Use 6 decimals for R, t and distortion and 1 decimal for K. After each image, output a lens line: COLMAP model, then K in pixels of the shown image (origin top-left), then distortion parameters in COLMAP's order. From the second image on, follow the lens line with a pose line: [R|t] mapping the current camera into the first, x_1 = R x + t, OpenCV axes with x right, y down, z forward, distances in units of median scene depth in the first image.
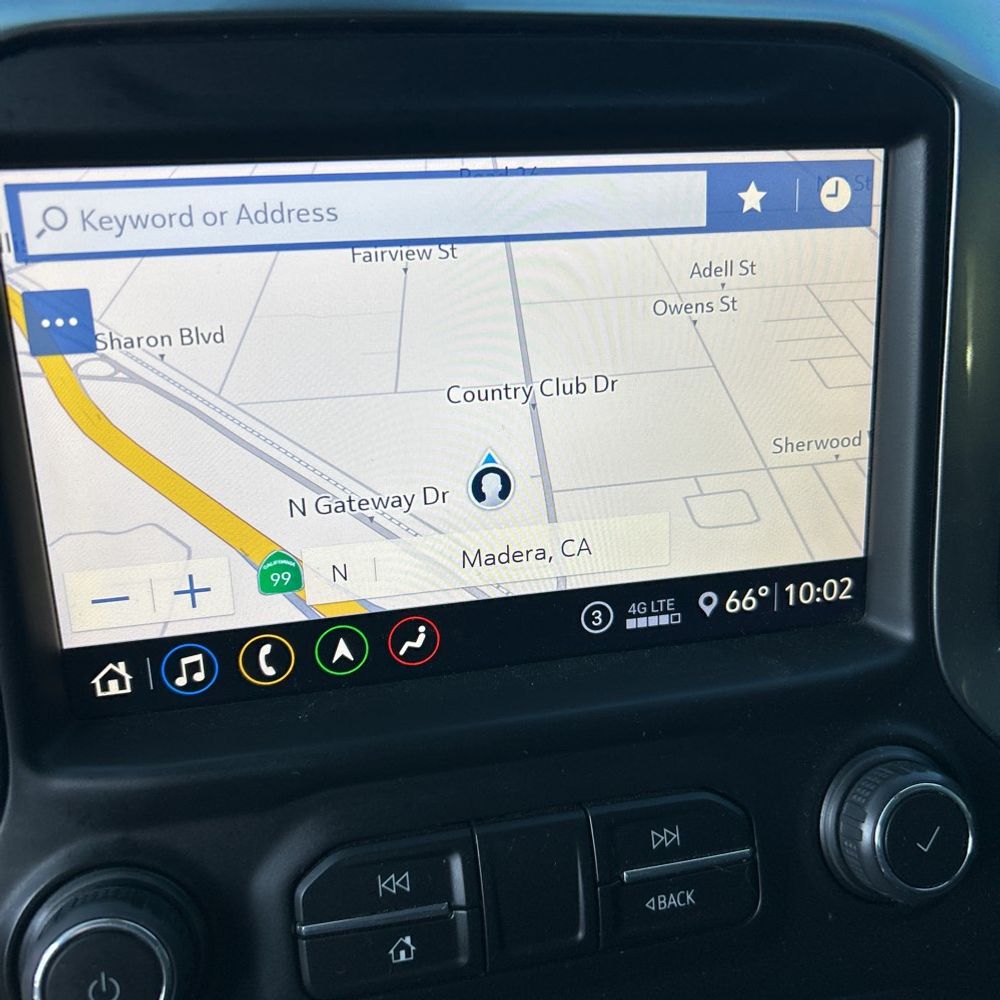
lens RADIAL K [[1009.3, 0, 502.1], [0, 1009.3, 500.1], [0, 0, 1]] dist [0.036613, 0.020493]
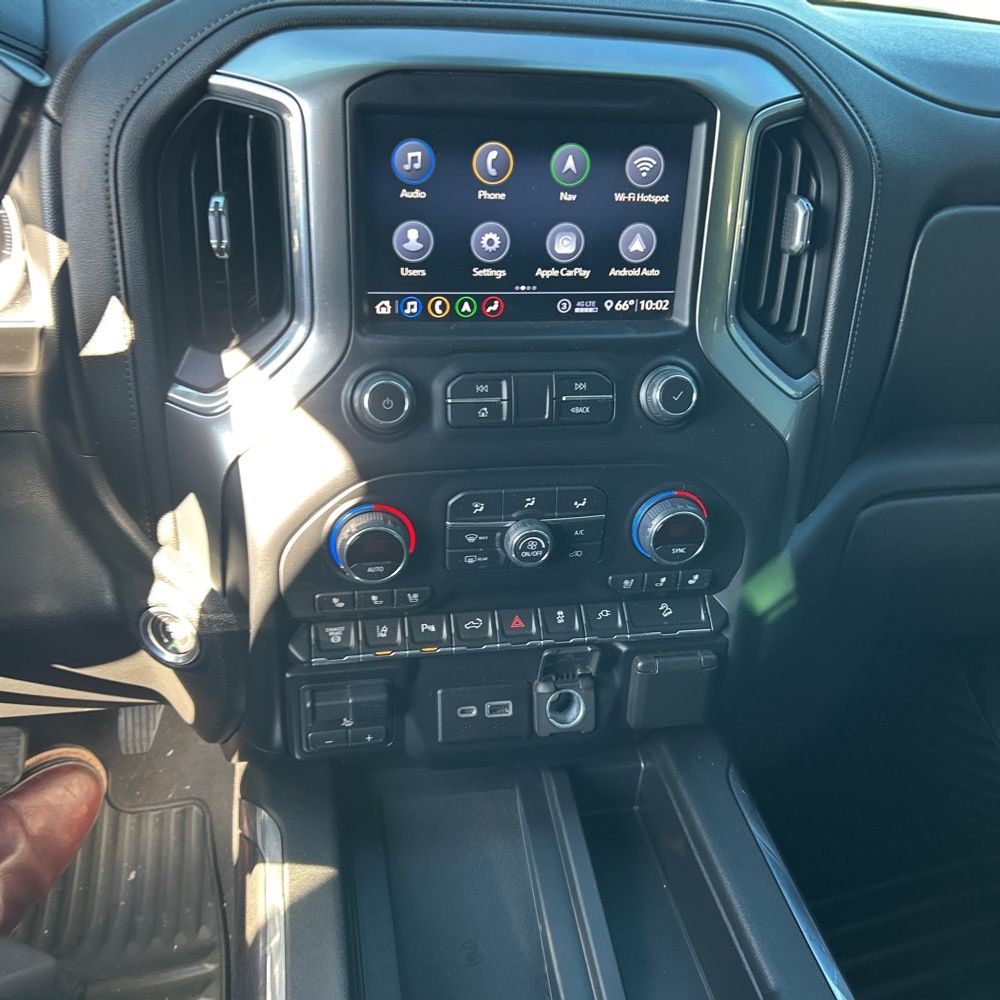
lens RADIAL K [[1004.5, 0, 502.7], [0, 1004.5, 500.6], [0, 0, 1]] dist [0.024917, 0.000842]
pose [[0.996377, 0.082760, 0.019567, -0.073633], [-0.084901, 0.981270, 0.172919, 0.185088], [-0.004889, -0.173954, 0.984742, -1.686428]]
